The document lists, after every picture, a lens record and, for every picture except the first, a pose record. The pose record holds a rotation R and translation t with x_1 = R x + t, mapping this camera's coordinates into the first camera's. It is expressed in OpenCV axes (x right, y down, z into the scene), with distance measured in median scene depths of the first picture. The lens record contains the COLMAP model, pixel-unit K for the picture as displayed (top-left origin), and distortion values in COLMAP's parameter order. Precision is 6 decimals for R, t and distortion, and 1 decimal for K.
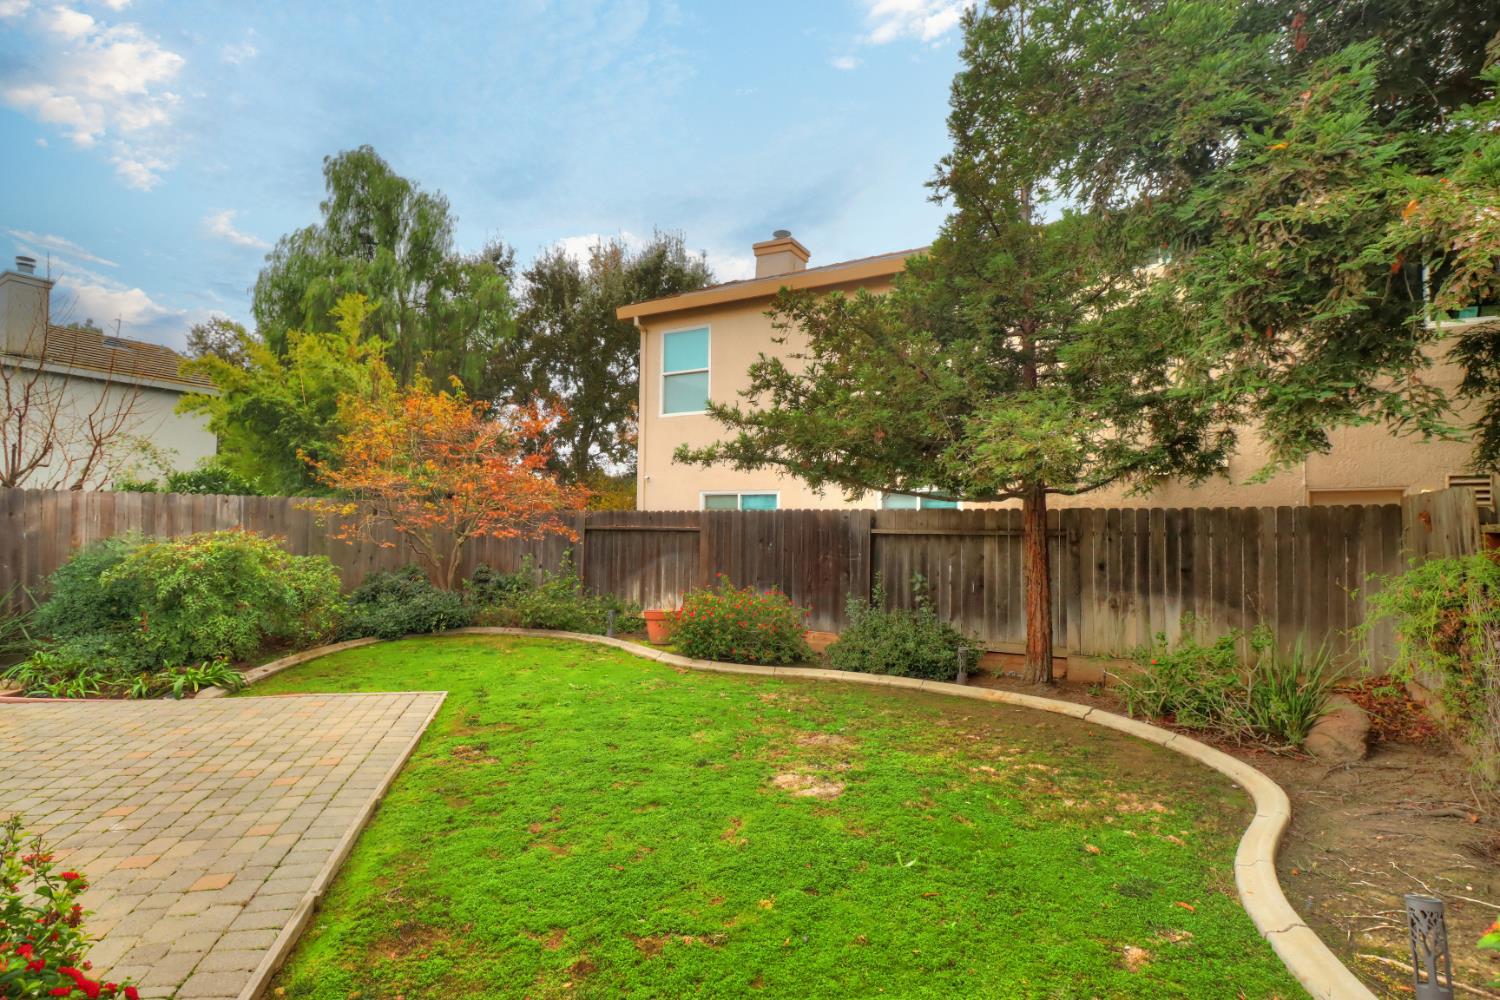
lens RADIAL K [[709.5, 0, 744.5], [0, 709.5, 513.2], [0, 0, 1]] dist [-0.003331, -0.010498]
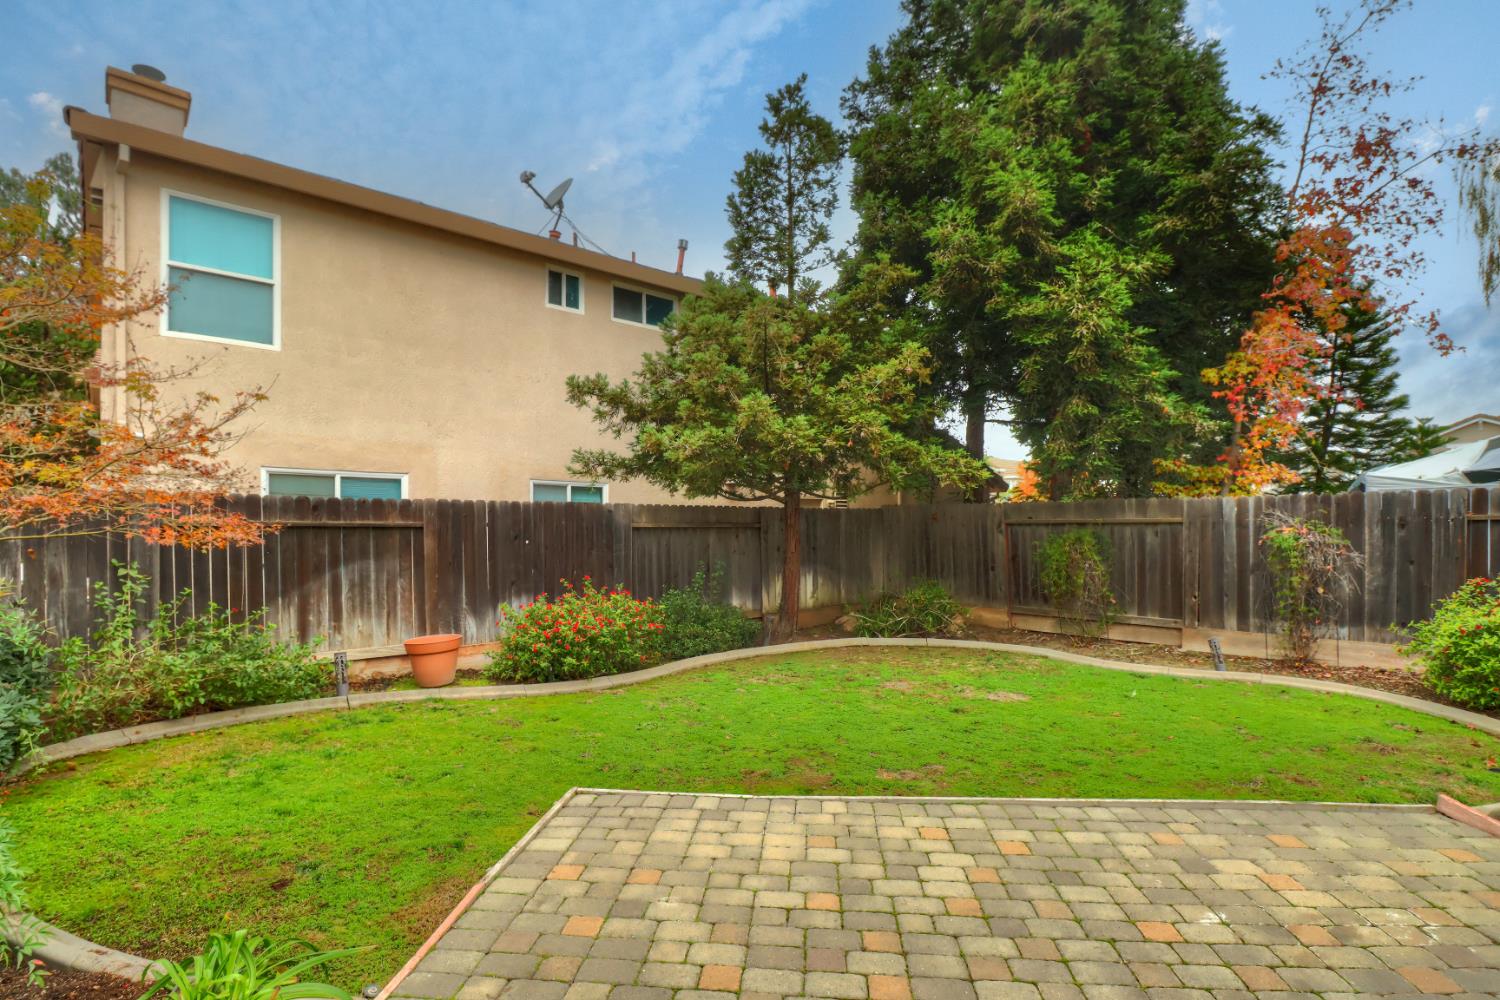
lens RADIAL K [[698.1, 0, 748.1], [0, 698.1, 528.1], [0, 0, 1]] dist [0.002094, 0.000174]
pose [[0.339742, -0.011955, 0.940443, -0.840012], [-0.023469, 0.999500, 0.021184, 0.002220], [-0.940226, -0.029269, 0.339292, 0.572906]]
